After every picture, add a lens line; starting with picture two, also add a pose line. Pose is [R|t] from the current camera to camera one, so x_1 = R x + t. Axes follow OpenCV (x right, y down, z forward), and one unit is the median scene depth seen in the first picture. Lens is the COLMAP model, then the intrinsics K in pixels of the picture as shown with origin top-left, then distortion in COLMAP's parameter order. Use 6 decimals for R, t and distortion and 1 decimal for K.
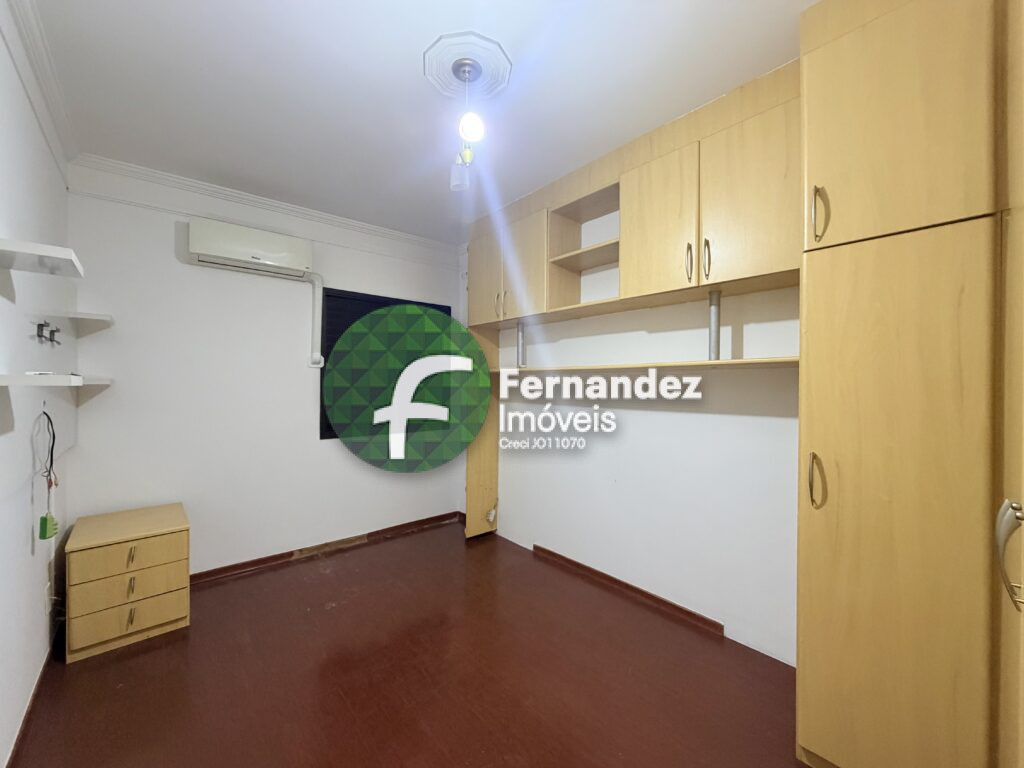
lens RADIAL K [[409.4, 0, 516.1], [0, 409.4, 383.1], [0, 0, 1]] dist [-0.000923, -0.000128]
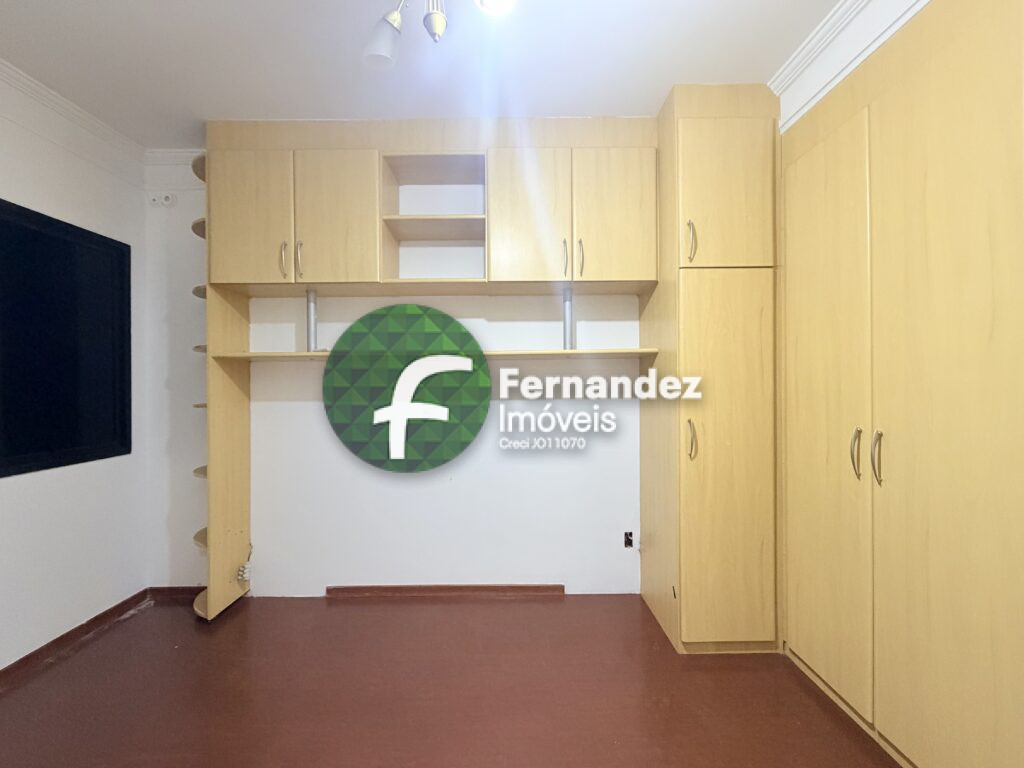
lens RADIAL K [[409.8, 0, 511.8], [0, 409.8, 381.6], [0, 0, 1]] dist [0.010380, -0.000129]
pose [[0.661688, -0.008675, 0.749729, -0.370873], [0.010871, 0.999939, 0.001976, 0.021548], [-0.749700, 0.006842, 0.661742, 0.300583]]
